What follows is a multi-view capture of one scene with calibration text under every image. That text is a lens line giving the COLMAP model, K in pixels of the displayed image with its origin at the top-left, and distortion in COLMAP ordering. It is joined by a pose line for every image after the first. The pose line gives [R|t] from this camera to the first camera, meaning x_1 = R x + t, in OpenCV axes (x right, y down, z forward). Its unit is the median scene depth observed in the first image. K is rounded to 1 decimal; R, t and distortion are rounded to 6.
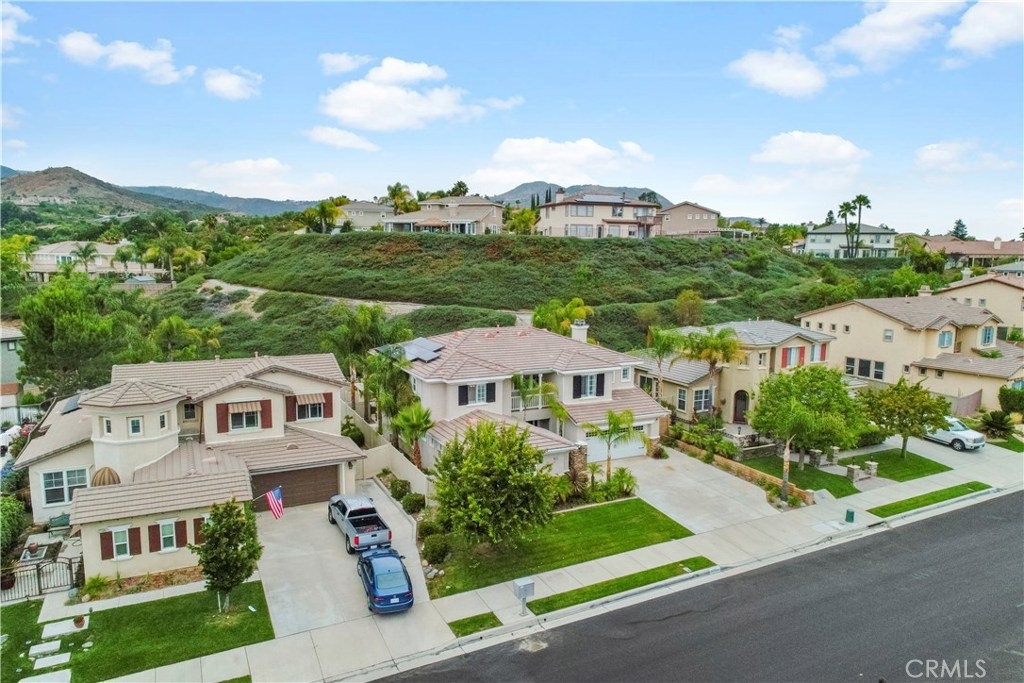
lens RADIAL K [[683.0, 0, 512.0], [0, 683.0, 341.5], [0, 0, 1]] dist [-0.000222, -0.005461]
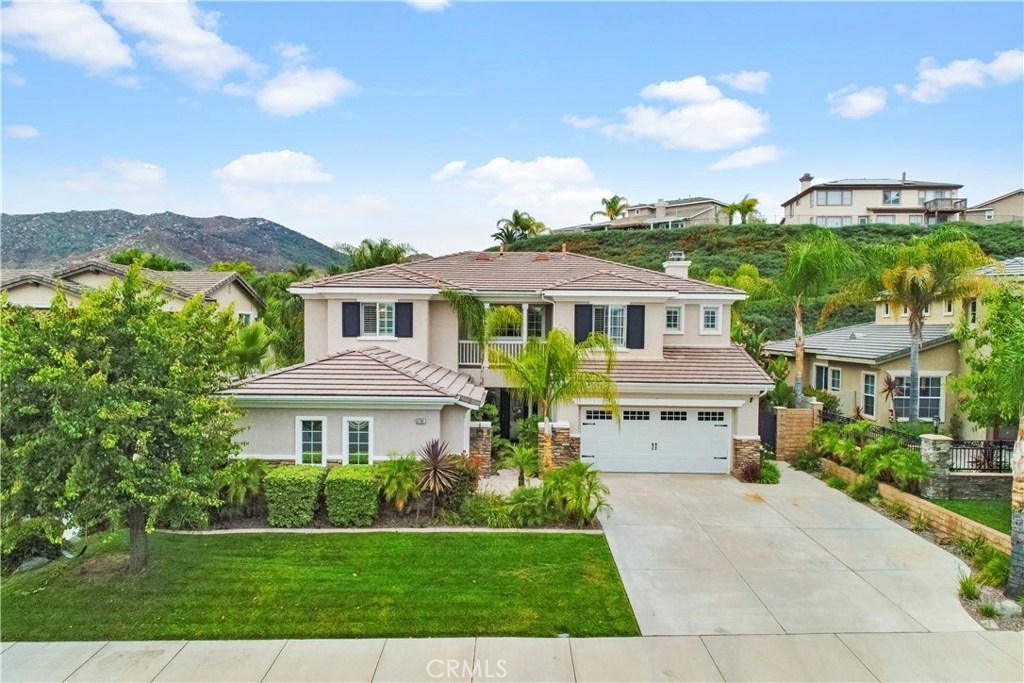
lens RADIAL K [[683.0, 0, 512.0], [0, 683.0, 341.5], [0, 0, 1]] dist [-0.000222, -0.005461]
pose [[0.897130, 0.009398, -0.441666, 0.277171], [-0.059778, 0.993161, -0.100289, 0.133583], [0.437703, 0.116375, 0.891557, 0.498076]]
